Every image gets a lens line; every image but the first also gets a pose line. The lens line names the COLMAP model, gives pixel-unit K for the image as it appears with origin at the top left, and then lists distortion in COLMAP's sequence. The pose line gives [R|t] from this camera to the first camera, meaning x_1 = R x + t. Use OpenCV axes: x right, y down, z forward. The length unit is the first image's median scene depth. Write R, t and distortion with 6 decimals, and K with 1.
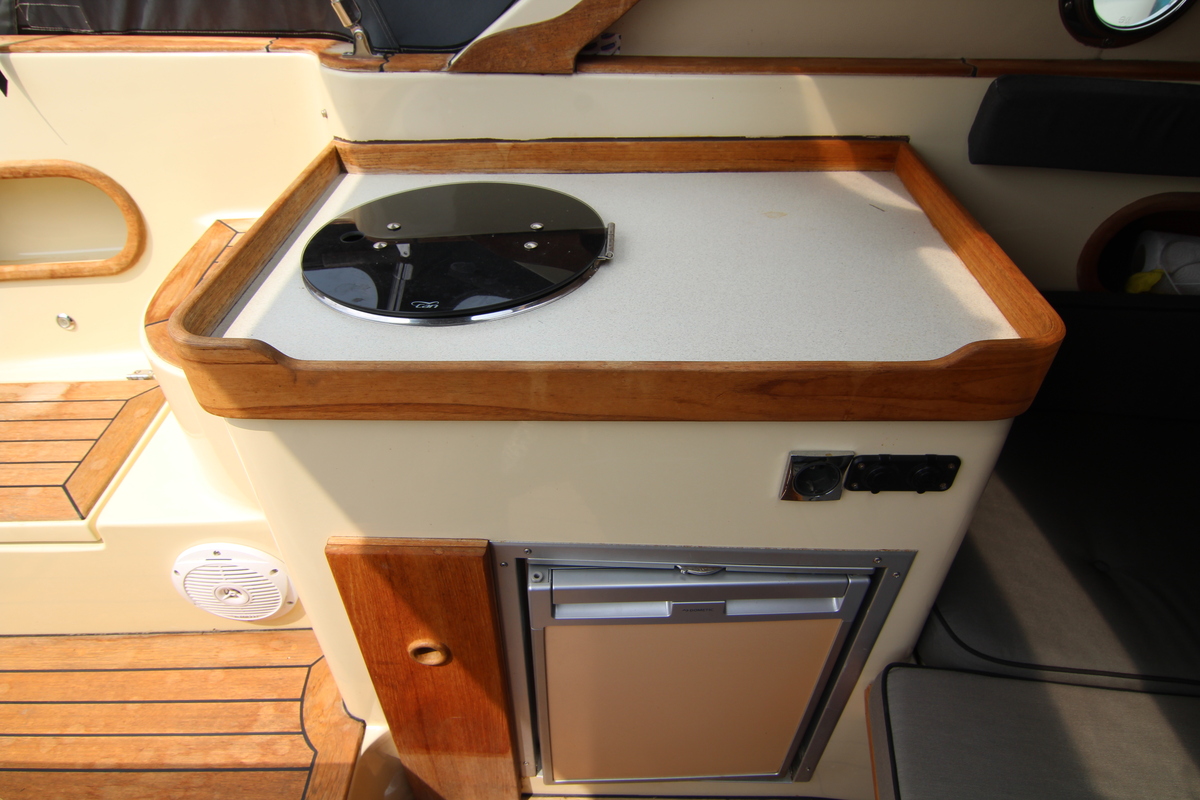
lens RADIAL K [[683.1, 0, 600.0], [0, 683.1, 400.0], [0, 0, 1]] dist [0.001272, -0.012821]
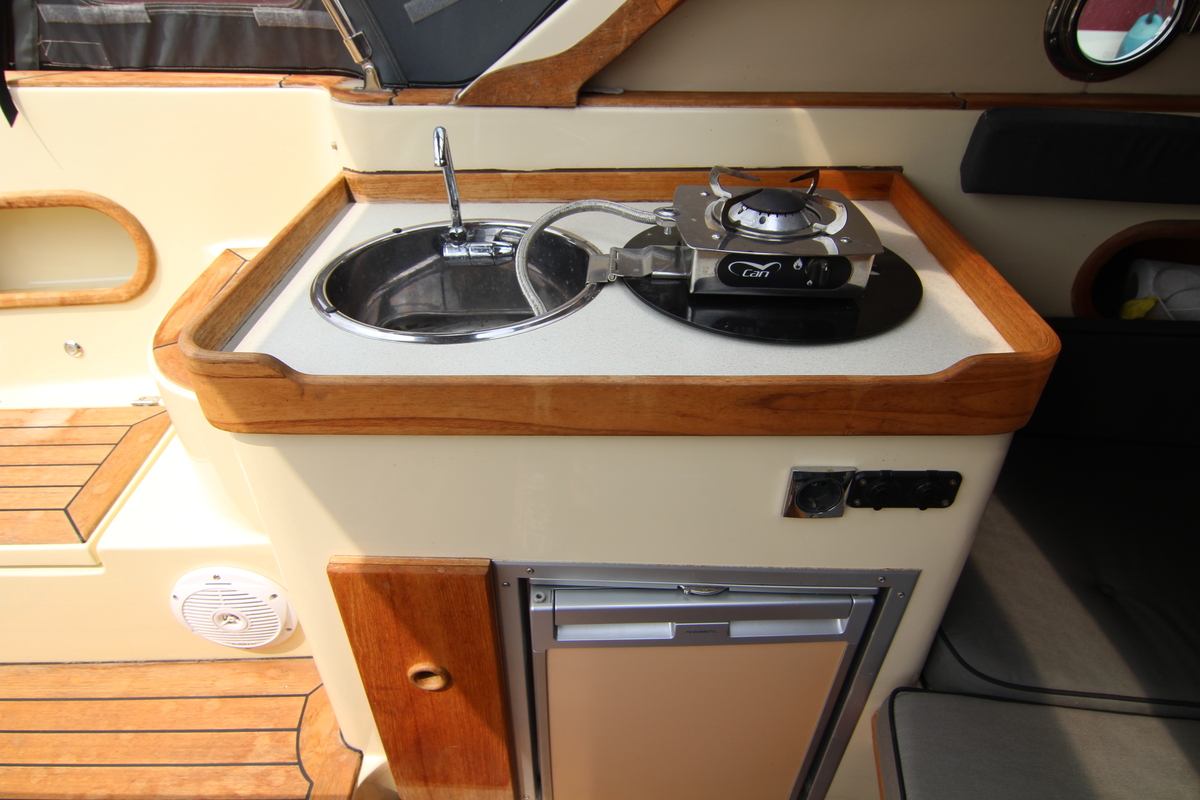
lens RADIAL K [[683.1, 0, 600.0], [0, 683.1, 400.0], [0, 0, 1]] dist [0.001272, -0.012821]
pose [[1.000000, -0.000184, -0.000124, -0.003095], [0.000177, 0.998395, -0.056627, 0.024166], [0.000134, 0.056627, 0.998395, -0.007289]]
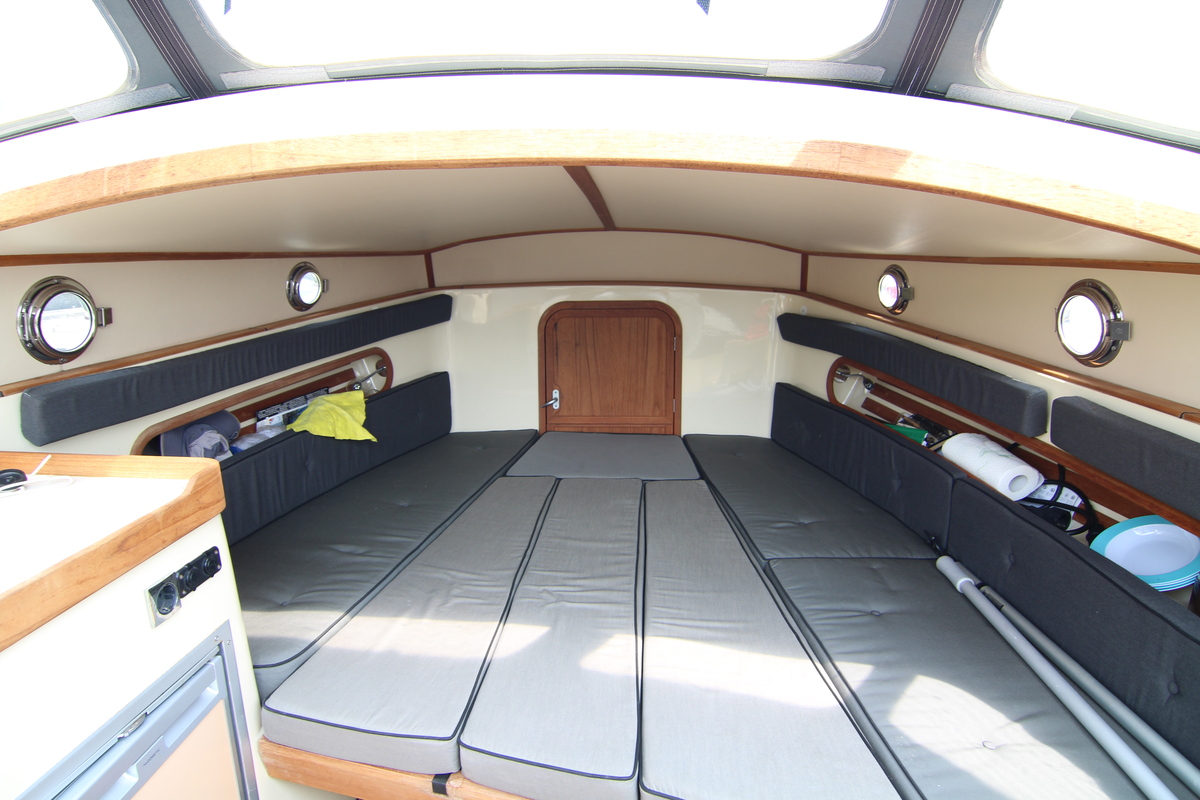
lens RADIAL K [[683.1, 0, 600.0], [0, 683.1, 400.0], [0, 0, 1]] dist [0.001272, -0.012821]
pose [[0.092677, -0.236362, 0.967235, -0.725056], [0.638482, 0.759513, 0.124424, 0.154784], [-0.764036, 0.606031, 0.221302, -0.271355]]
